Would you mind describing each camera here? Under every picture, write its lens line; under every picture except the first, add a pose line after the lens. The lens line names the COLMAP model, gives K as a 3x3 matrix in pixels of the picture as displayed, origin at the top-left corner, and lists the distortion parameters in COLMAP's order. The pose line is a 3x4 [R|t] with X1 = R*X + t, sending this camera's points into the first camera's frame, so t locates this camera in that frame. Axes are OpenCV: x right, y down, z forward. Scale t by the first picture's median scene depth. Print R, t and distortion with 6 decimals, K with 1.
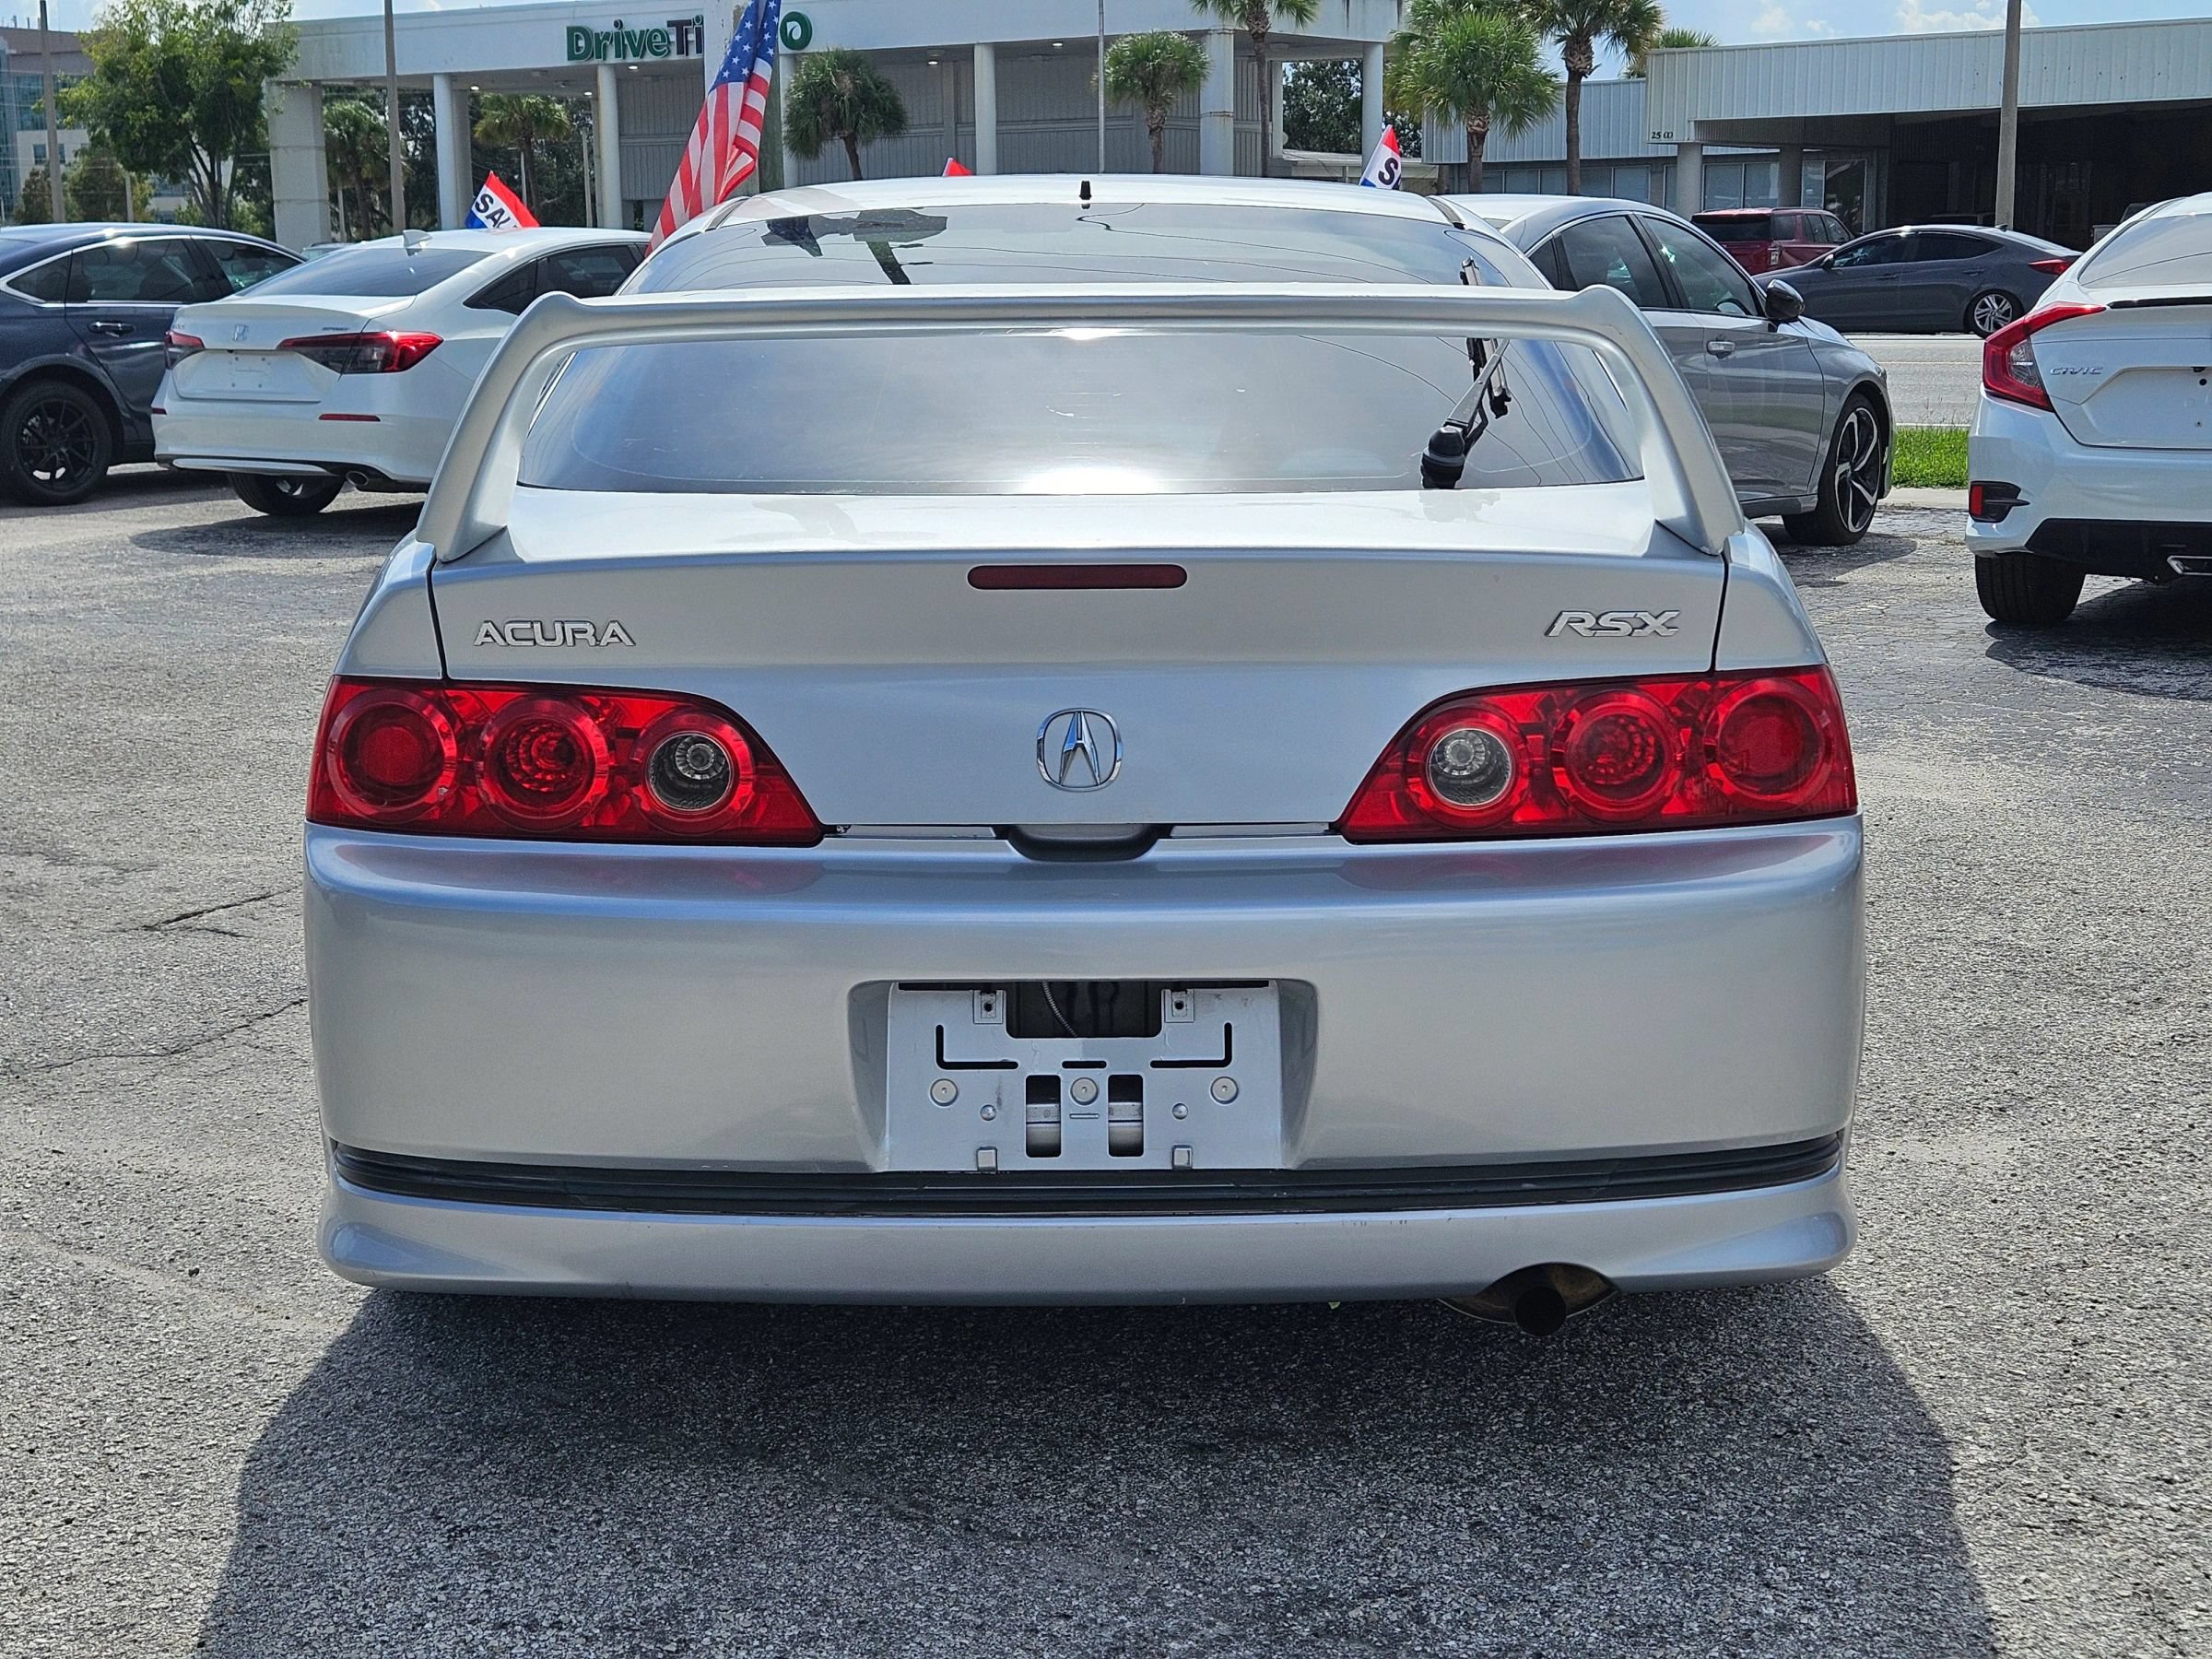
lens RADIAL K [[2930.0, 0, 1099.5], [0, 2930.0, 823.4], [0, 0, 1]] dist [0.085984, -0.061700]
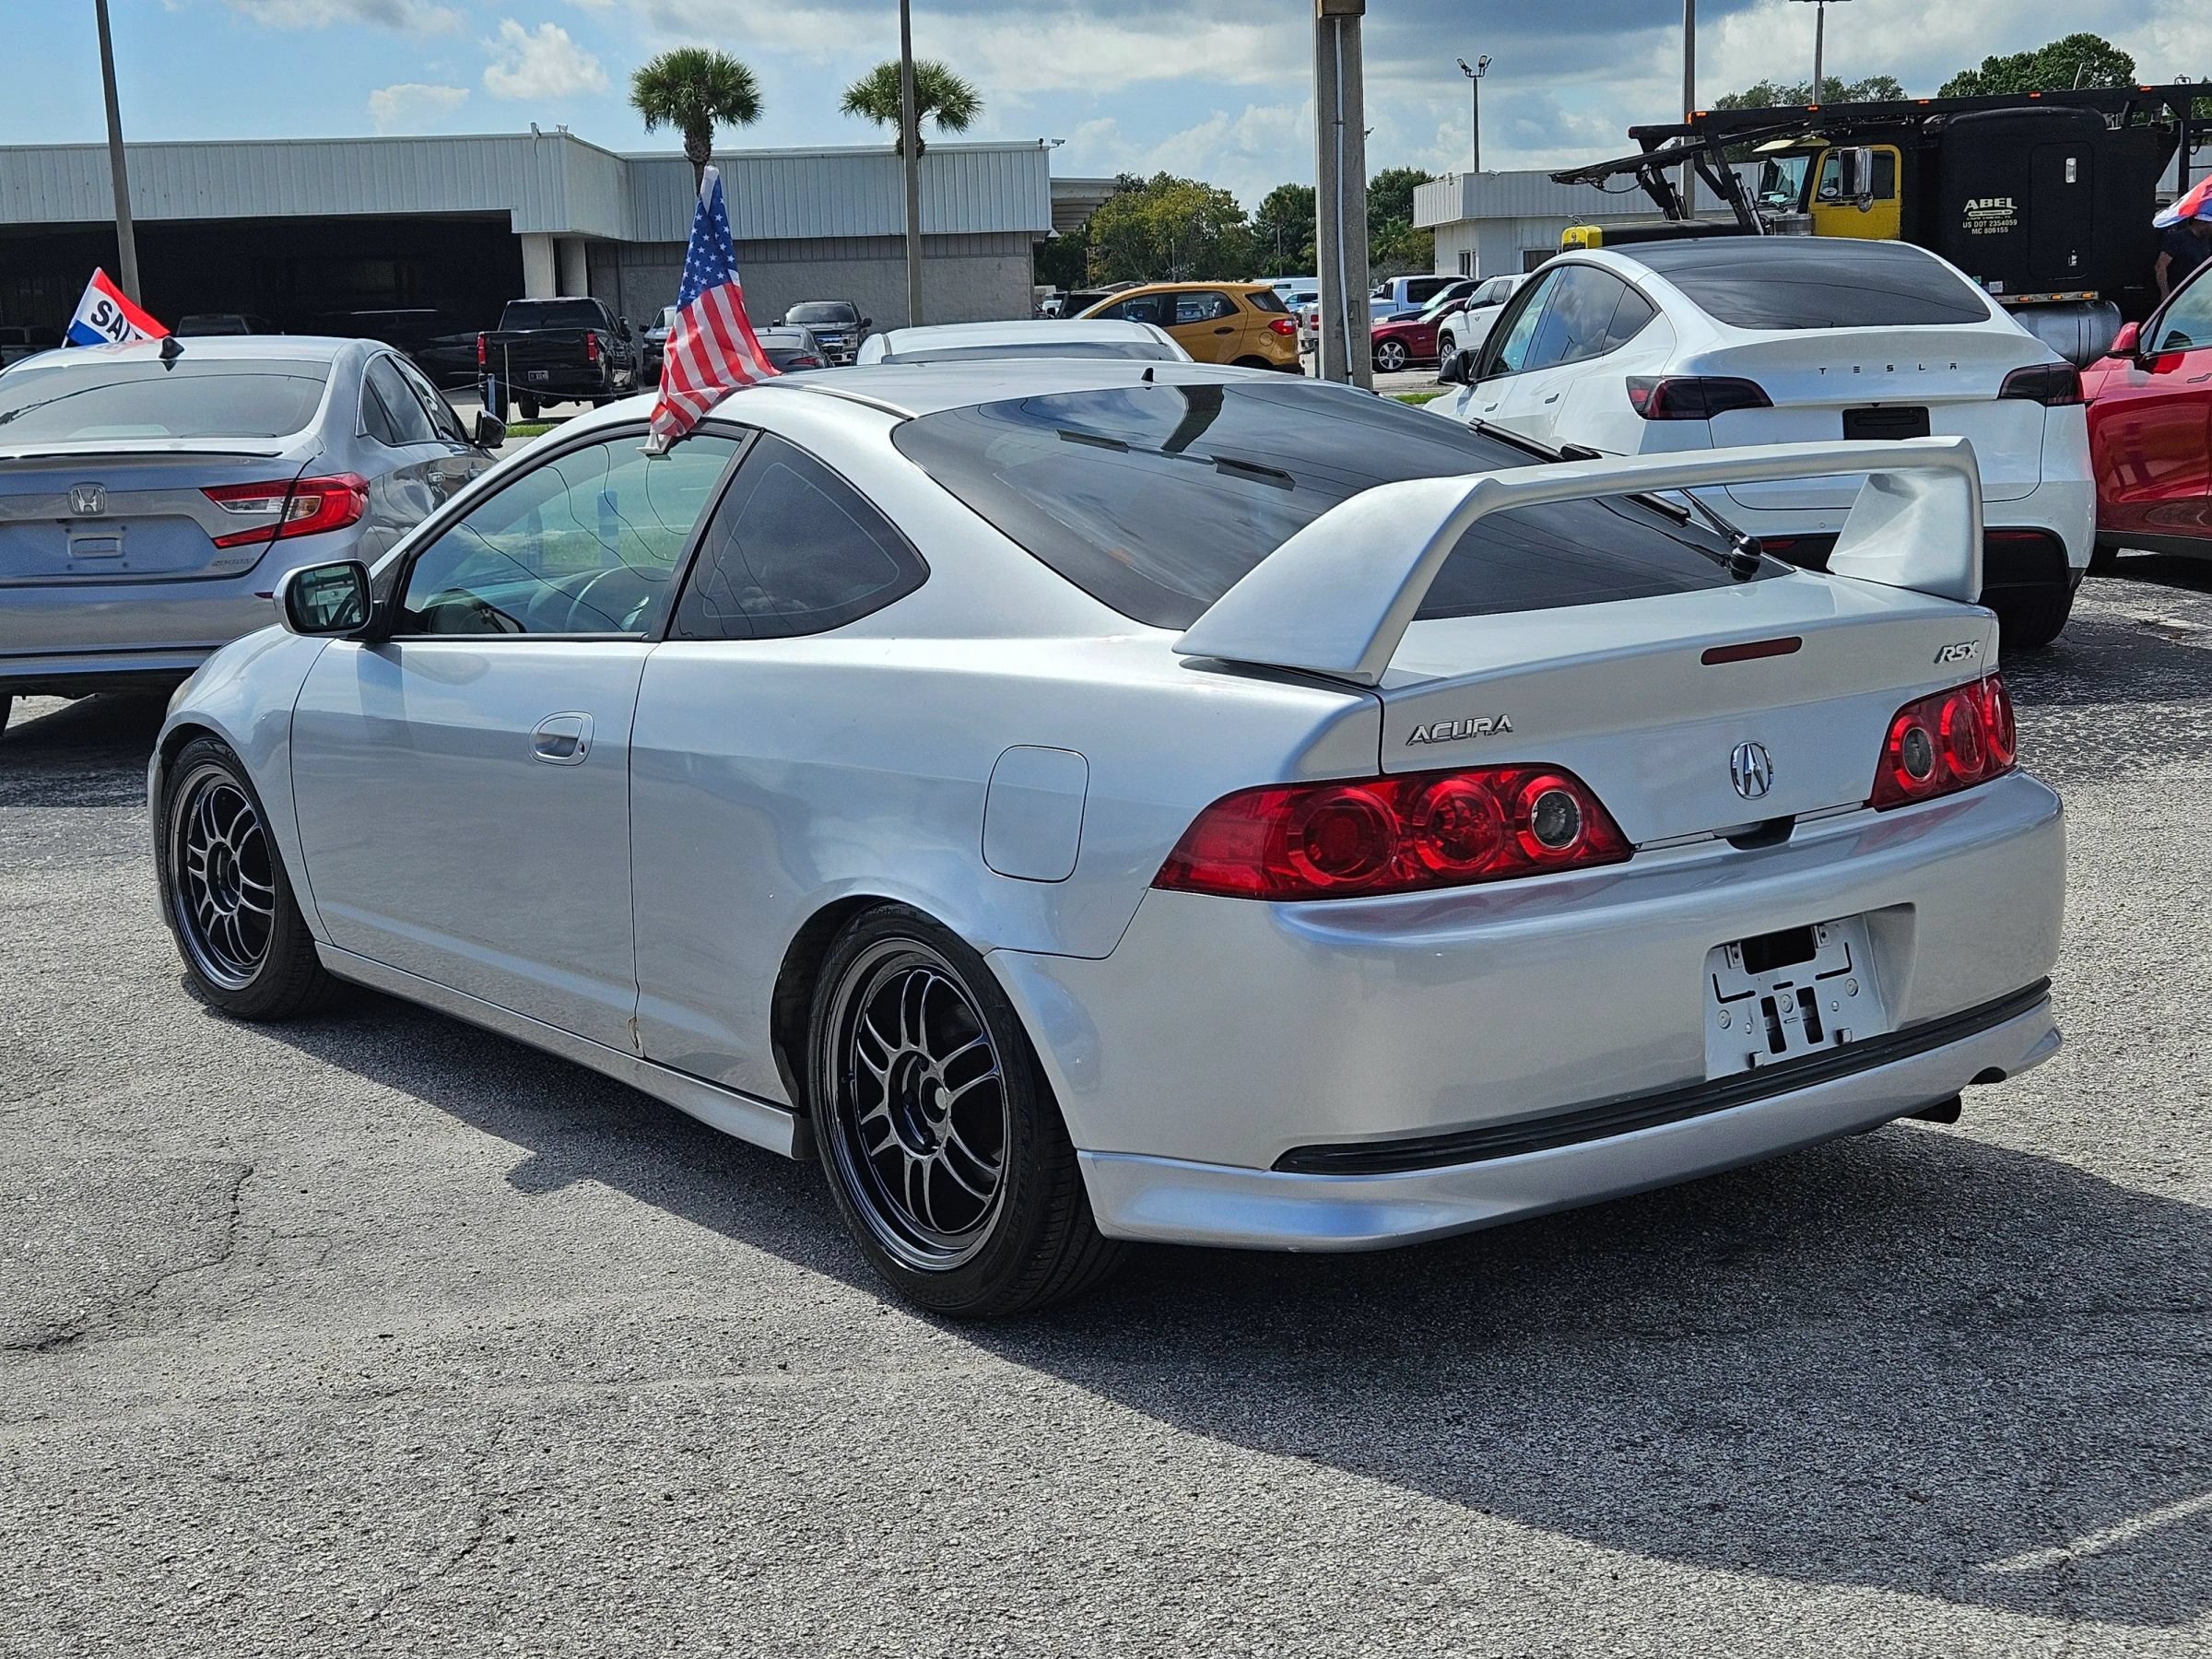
lens RADIAL K [[2930.0, 0, 1099.5], [0, 2930.0, 823.4], [0, 0, 1]] dist [0.085984, -0.061700]
pose [[0.791035, -0.123685, 0.599138, -1.129584], [0.144384, 0.989428, 0.013627, -0.065202], [-0.594489, 0.075727, 0.800530, 0.031387]]
